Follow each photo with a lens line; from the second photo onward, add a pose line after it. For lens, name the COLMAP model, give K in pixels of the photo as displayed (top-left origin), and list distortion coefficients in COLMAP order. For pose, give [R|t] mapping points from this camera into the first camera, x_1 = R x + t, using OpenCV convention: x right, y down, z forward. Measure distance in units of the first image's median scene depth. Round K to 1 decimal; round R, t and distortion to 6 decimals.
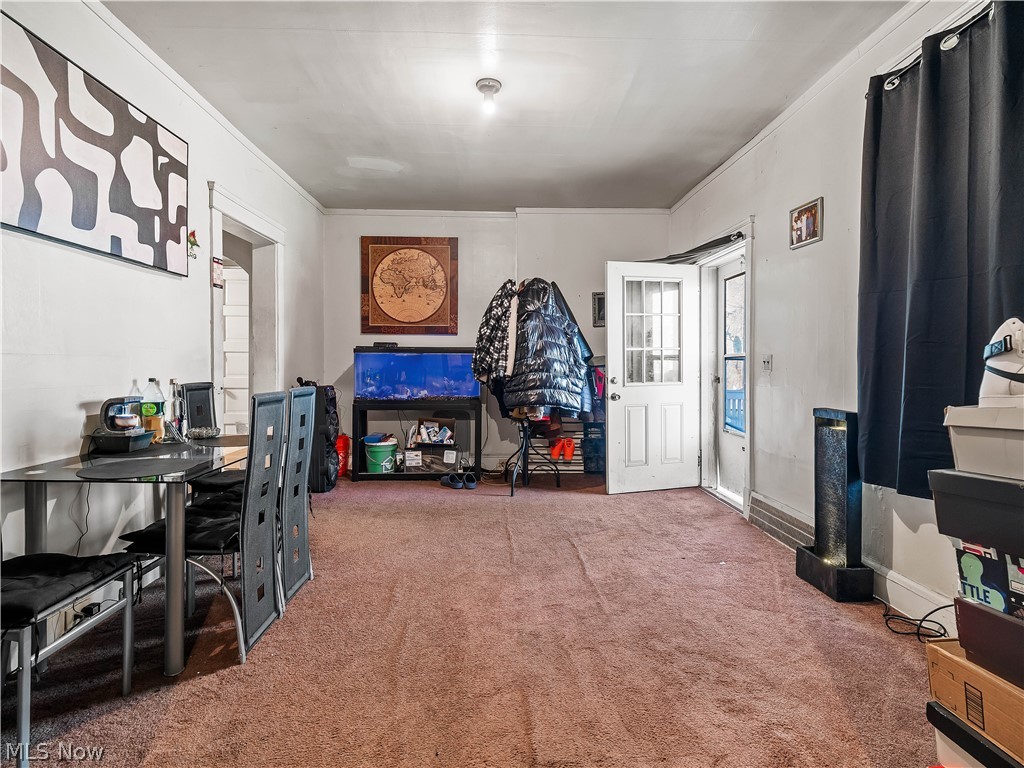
lens RADIAL K [[503.4, 0, 508.8], [0, 503.4, 374.2], [0, 0, 1]] dist [0.005518, -0.000392]
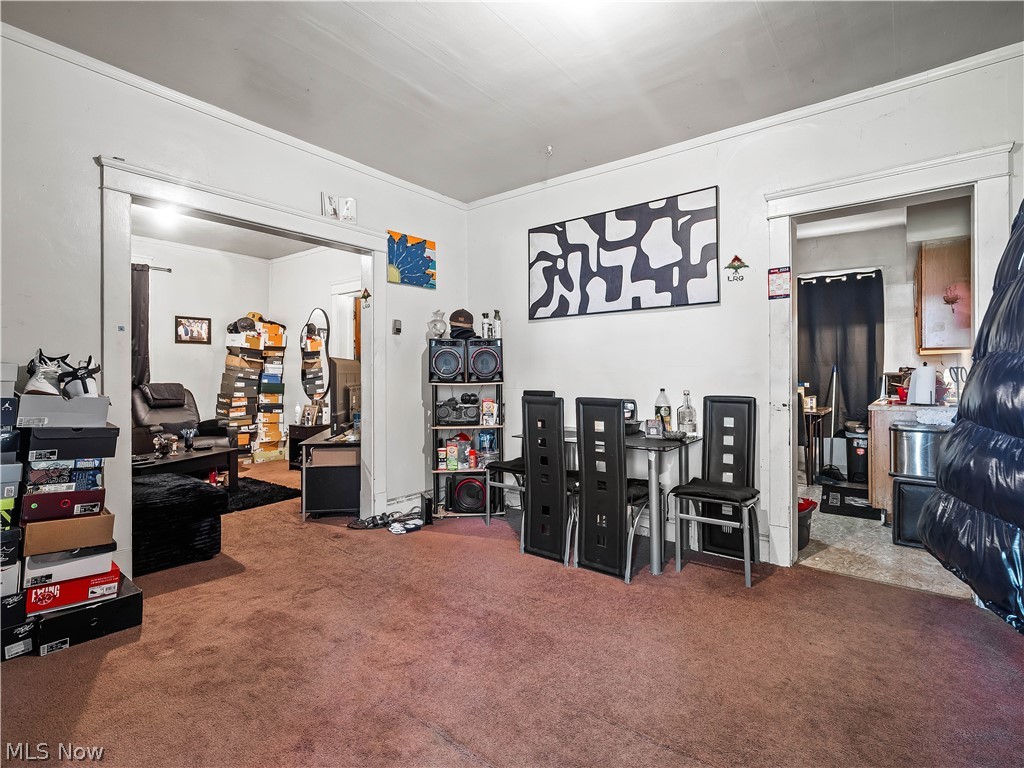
lens RADIAL K [[503.4, 0, 508.3], [0, 503.4, 373.1], [0, 0, 1]] dist [0.005518, -0.000392]
pose [[-0.651801, -0.009467, -0.758331, 0.616713], [-0.019924, 0.999791, 0.004644, -0.033057], [0.758128, 0.018136, -0.651854, 1.607612]]
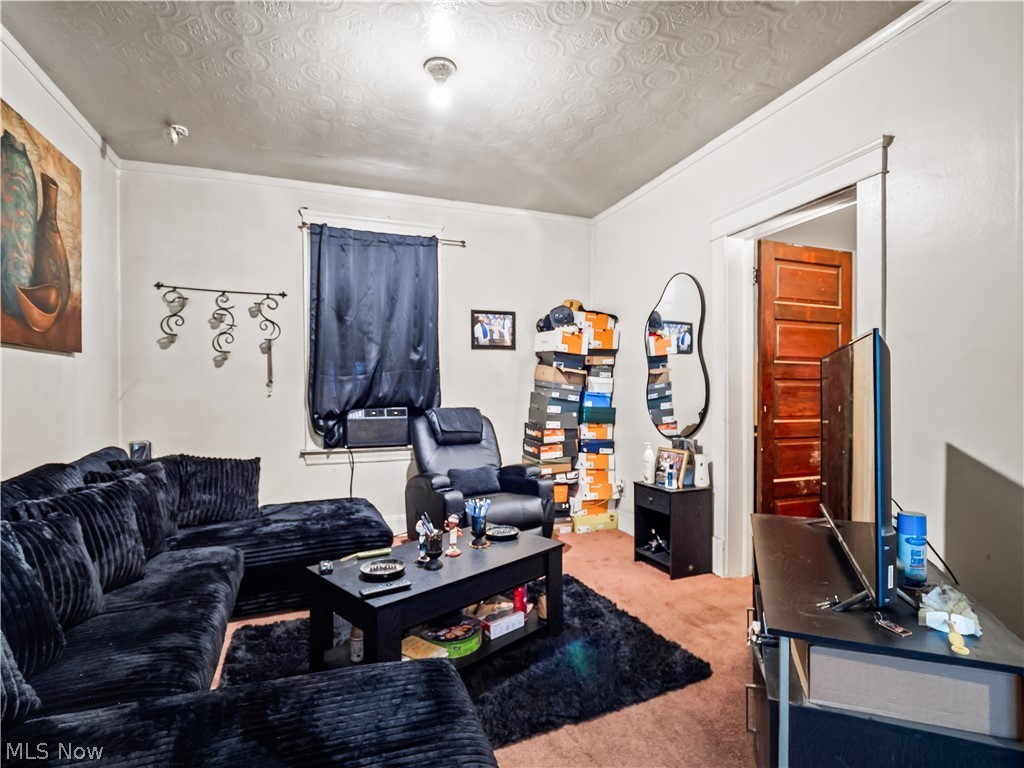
lens RADIAL K [[503.4, 0, 510.8], [0, 503.4, 399.0], [0, 0, 1]] dist [0.005518, -0.000392]
pose [[-0.951119, 0.001075, -0.308822, 0.209442], [-0.007610, 0.999609, 0.026915, -0.013360], [0.308730, 0.027950, -0.950739, 0.432917]]
